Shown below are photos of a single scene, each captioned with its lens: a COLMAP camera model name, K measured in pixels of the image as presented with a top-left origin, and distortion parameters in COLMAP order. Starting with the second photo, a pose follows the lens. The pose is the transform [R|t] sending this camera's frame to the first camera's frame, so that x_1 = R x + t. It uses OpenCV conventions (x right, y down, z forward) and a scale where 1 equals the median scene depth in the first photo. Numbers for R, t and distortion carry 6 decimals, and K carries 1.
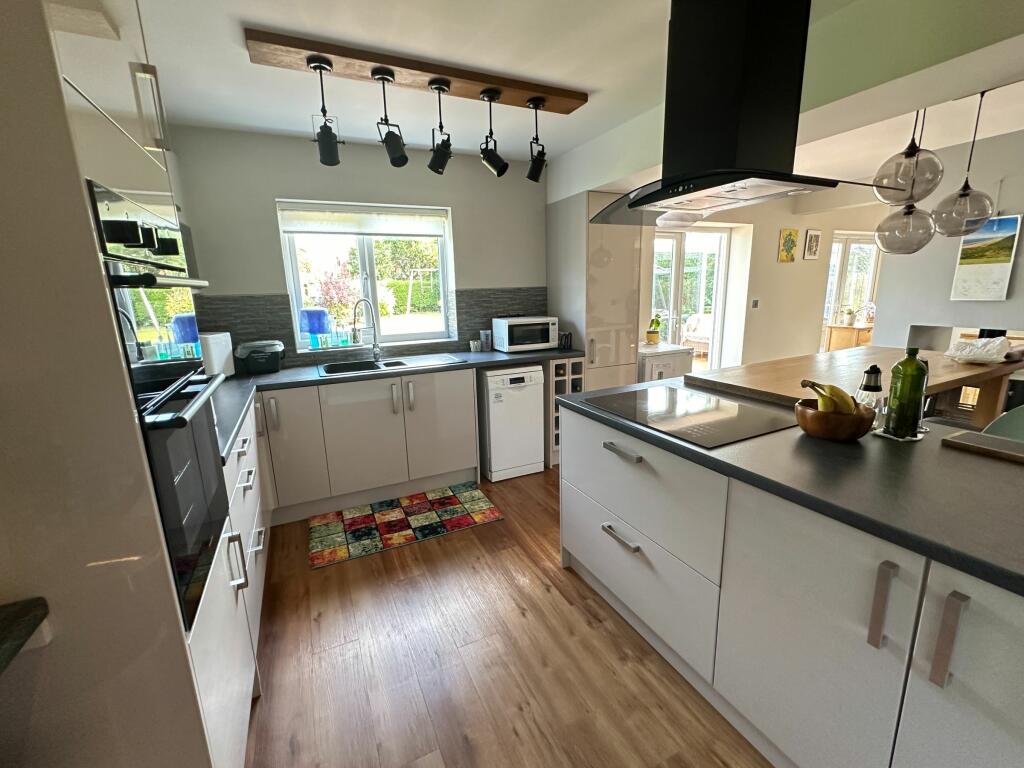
lens RADIAL K [[436.1, 0, 514.4], [0, 436.1, 381.4], [0, 0, 1]] dist [0.000543, 0.000127]
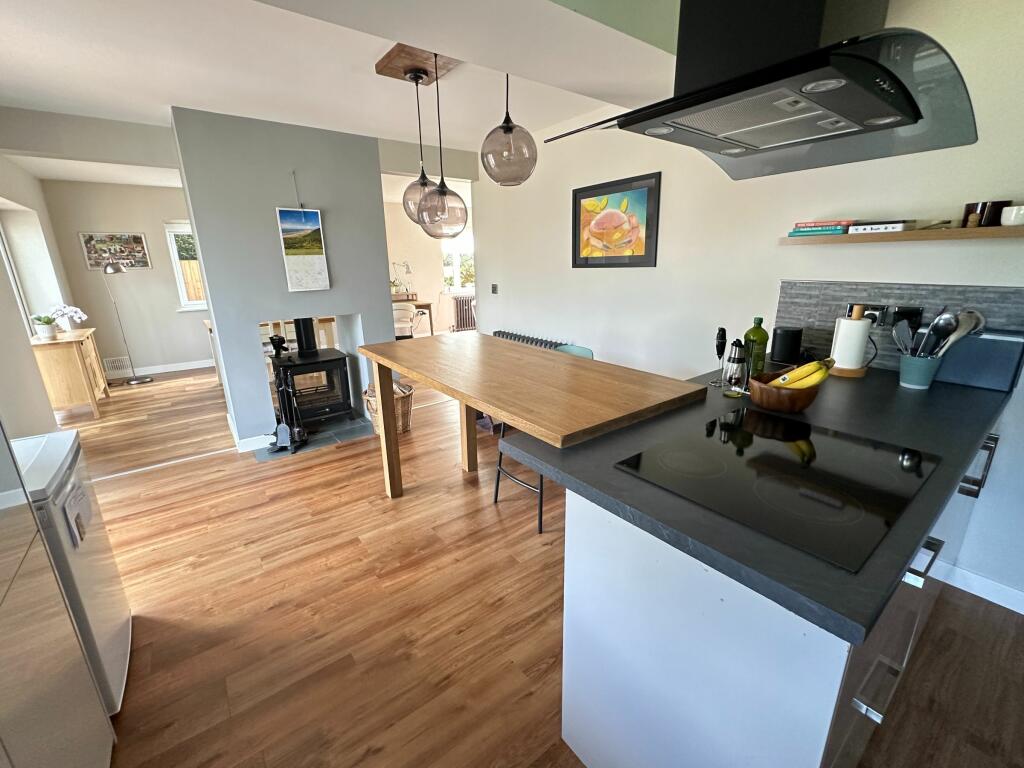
lens RADIAL K [[436.1, 0, 514.4], [0, 436.1, 381.4], [0, 0, 1]] dist [0.000543, 0.000127]
pose [[-0.202220, -0.240092, 0.949454, -0.064023], [0.228741, 0.931089, 0.284166, -0.174226], [-0.952252, 0.274643, -0.133366, 0.763179]]
